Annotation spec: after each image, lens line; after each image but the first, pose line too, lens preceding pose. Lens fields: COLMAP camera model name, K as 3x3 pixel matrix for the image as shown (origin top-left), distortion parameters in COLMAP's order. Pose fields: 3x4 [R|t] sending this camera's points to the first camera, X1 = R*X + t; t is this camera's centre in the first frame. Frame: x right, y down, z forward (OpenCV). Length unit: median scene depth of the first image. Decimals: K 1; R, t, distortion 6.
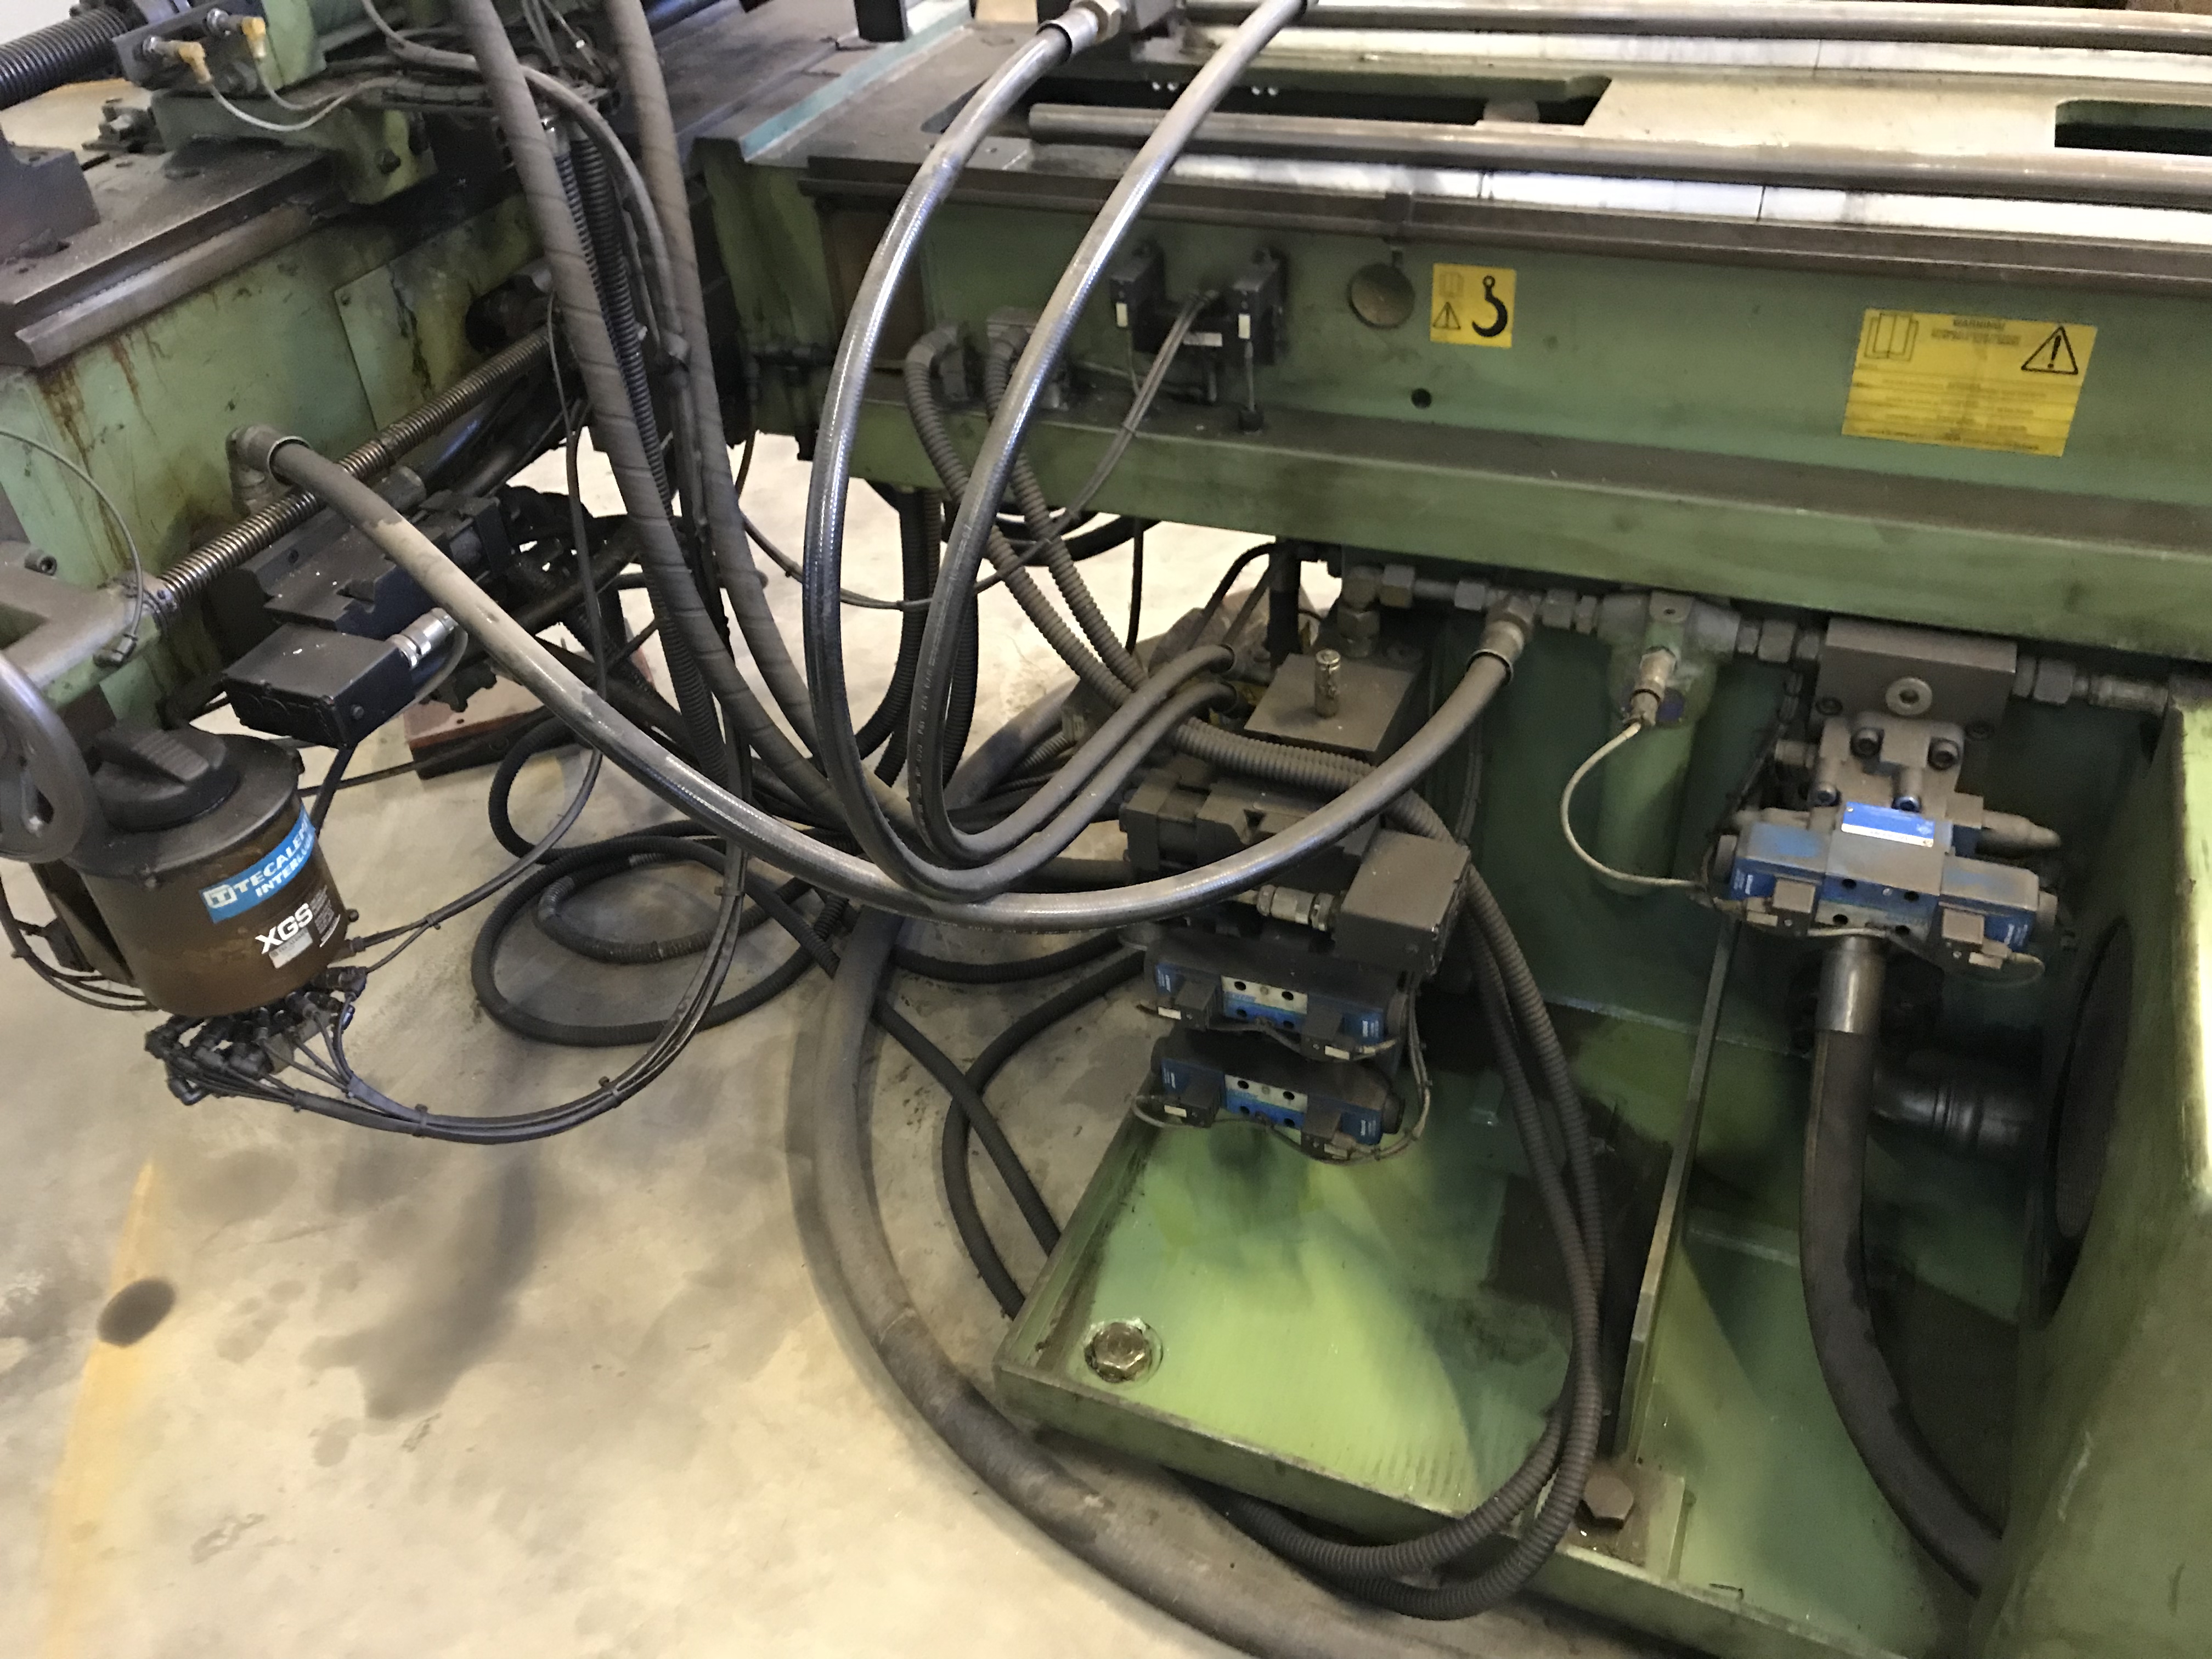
lens RADIAL K [[1799.7, 0, 1104.7], [0, 1799.7, 882.4], [0, 0, 1]] dist [0.004580, 0.006222]
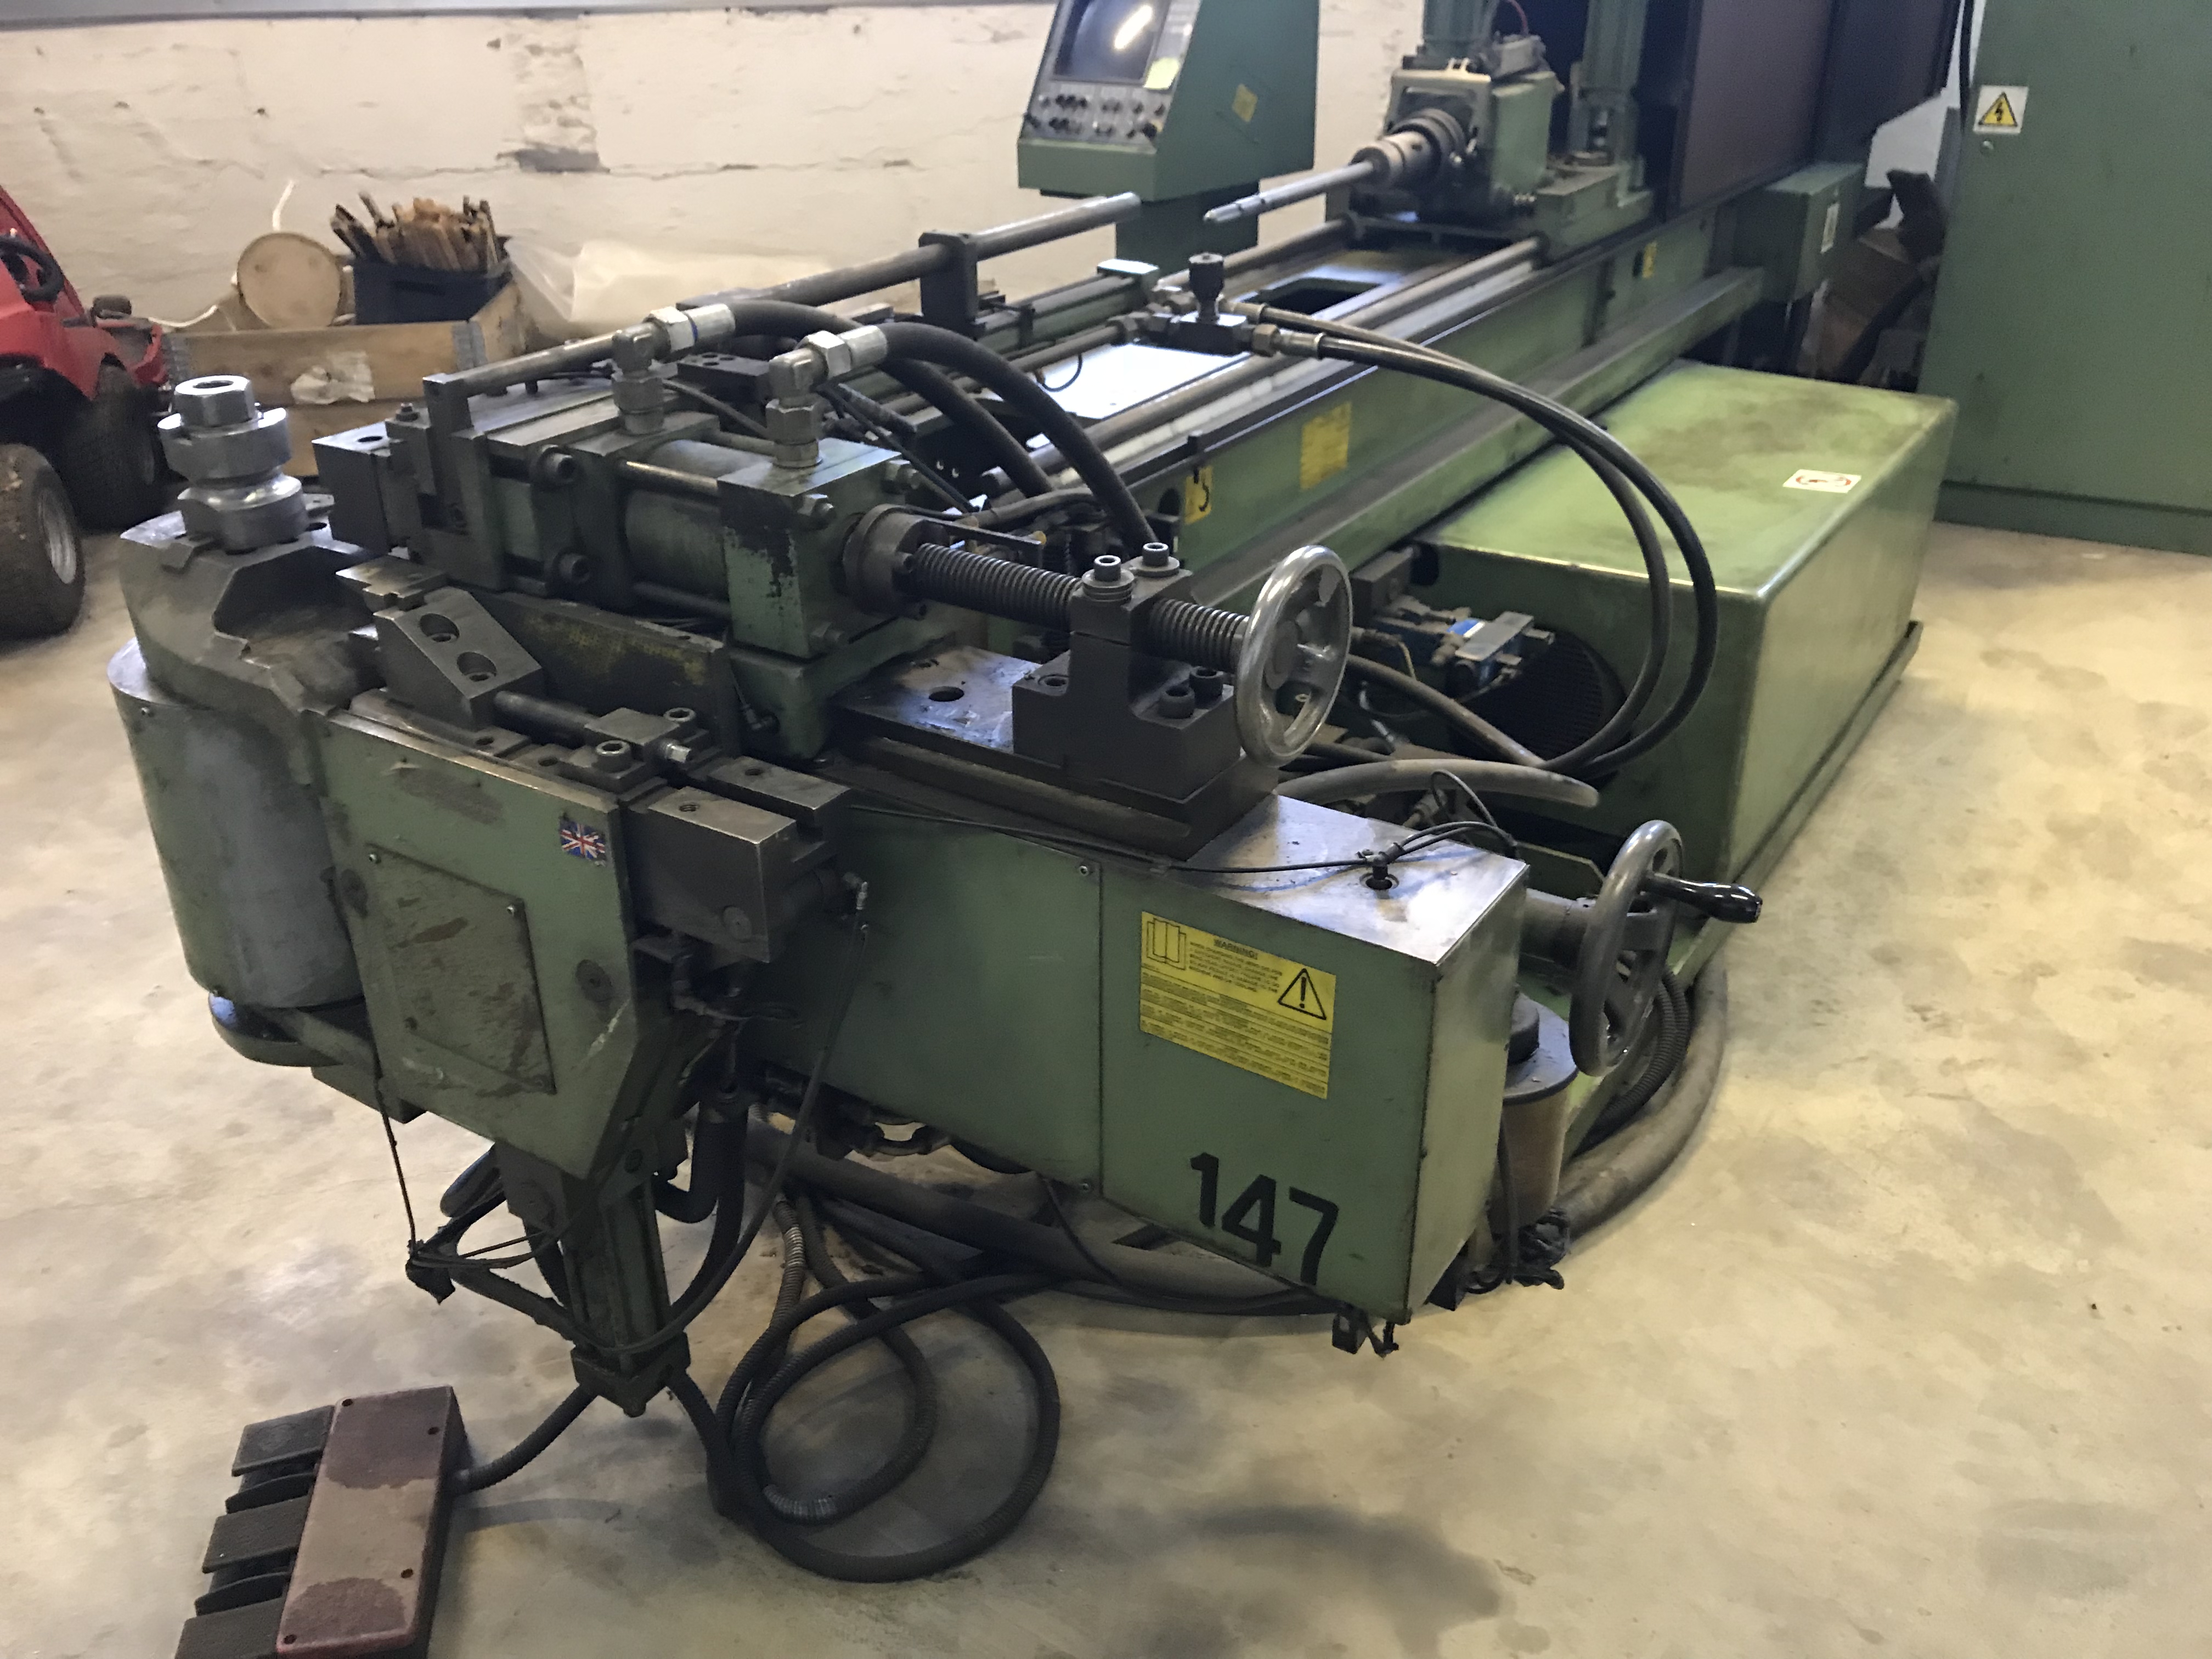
lens RADIAL K [[1819.5, 0, 1106.0], [0, 1819.5, 829.5], [0, 0, 1]] dist [-0.004096, 0.007199]
pose [[0.177739, -0.399145, 0.899496, -1.240864], [0.617793, 0.756739, 0.213723, -0.435296], [-0.765990, 0.517716, 0.381091, 0.521954]]
